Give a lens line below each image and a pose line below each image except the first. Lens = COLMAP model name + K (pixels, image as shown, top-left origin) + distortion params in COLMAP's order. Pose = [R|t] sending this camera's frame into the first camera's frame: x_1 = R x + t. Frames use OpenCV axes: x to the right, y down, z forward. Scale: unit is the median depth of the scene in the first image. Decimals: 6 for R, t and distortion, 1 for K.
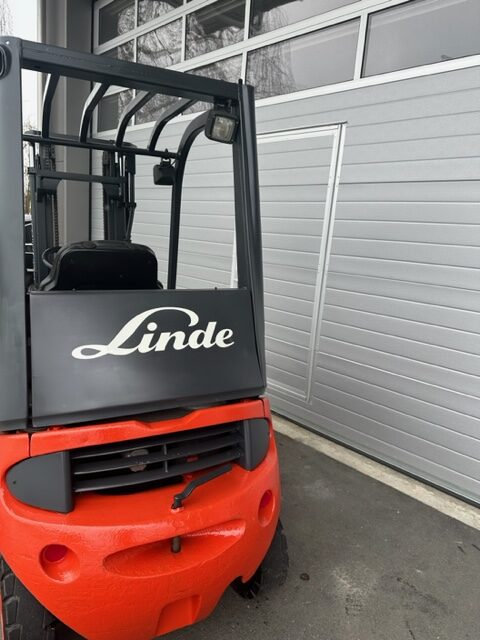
lens RADIAL K [[449.3, 0, 238.2], [0, 449.3, 322.0], [0, 0, 1]] dist [0.063229, -0.082552]
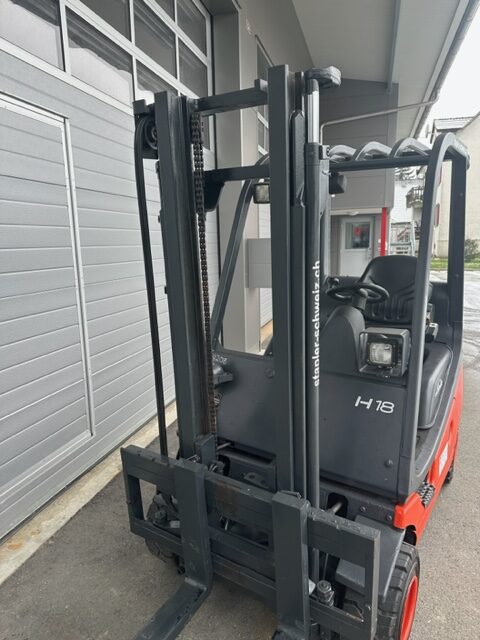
lens RADIAL K [[445.0, 0, 238.5], [0, 445.0, 319.3], [0, 0, 1]] dist [0.054485, -0.062239]
pose [[-0.502092, -0.222044, 0.835823, -1.408480], [0.148027, 0.930148, 0.336025, -0.595228], [-0.852051, 0.292439, -0.434152, 2.257756]]
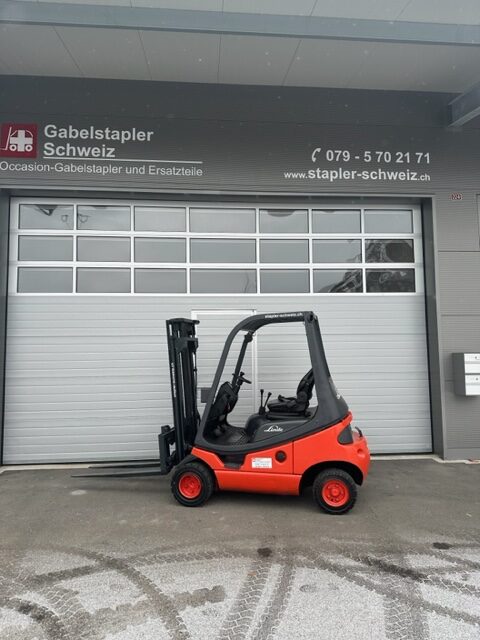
lens RADIAL K [[444.0, 0, 240.0], [0, 444.0, 320.0], [0, 0, 1]] dist [0.101896, -0.153610]
pose [[0.633225, -0.018073, 0.773757, -2.896586], [0.211545, 0.965701, -0.150568, -0.122489], [-0.744496, 0.259028, 0.615329, -0.575298]]
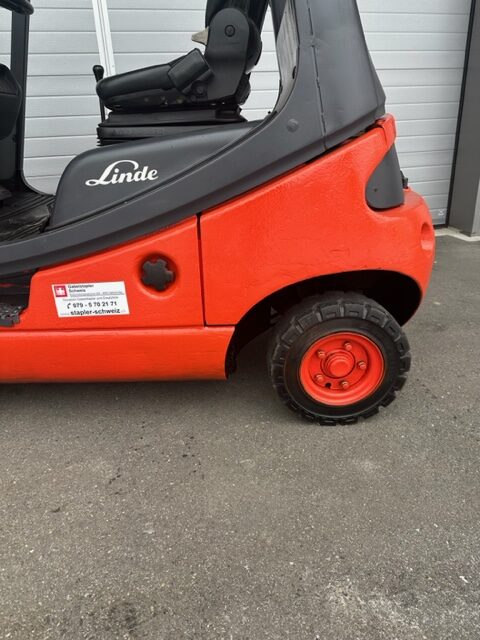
lens RADIAL K [[447.0, 0, 233.6], [0, 447.0, 320.6], [0, 0, 1]] dist [0.084746, -0.104100]
pose [[0.486647, -0.417680, 0.767280, -1.168922], [0.258448, 0.907817, 0.330263, 0.184194], [-0.834493, 0.037581, 0.549735, 0.633028]]
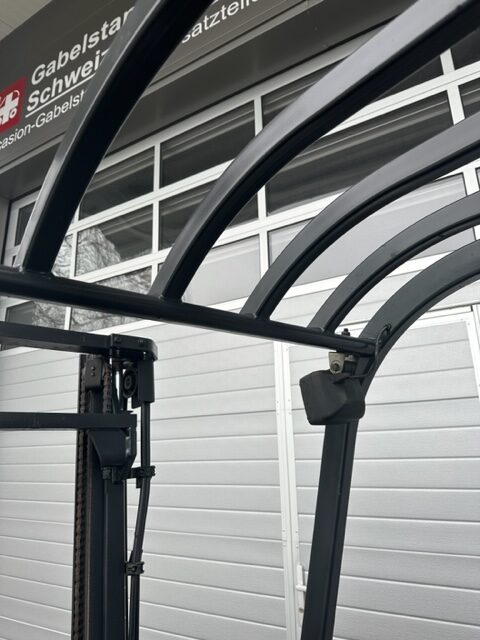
lens RADIAL K [[445.0, 0, 238.5], [0, 445.0, 319.3], [0, 0, 1]] dist [0.054485, -0.062239]
pose [[0.961988, -0.019126, 0.272420, -0.499723], [0.143308, 0.884514, -0.443957, -0.346593], [-0.232468, 0.466122, 0.853633, 1.023717]]
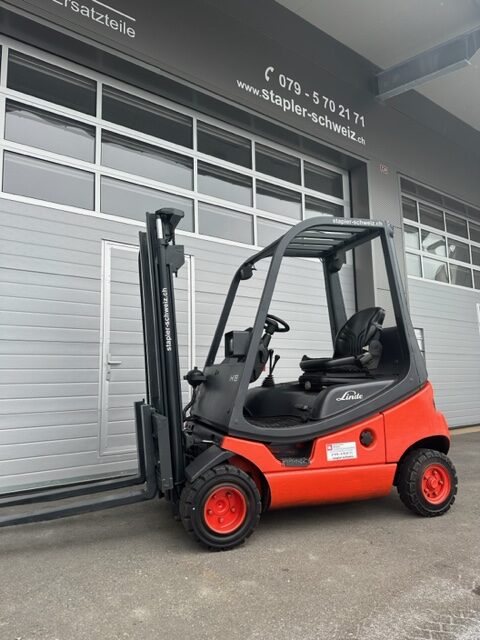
lens RADIAL K [[445.0, 0, 238.5], [0, 445.0, 319.3], [0, 0, 1]] dist [0.054485, -0.062239]
pose [[0.137168, 0.057177, 0.988896, -2.418141], [0.227855, 0.969740, -0.087674, -0.076008], [-0.963985, 0.237351, 0.119989, 1.318183]]
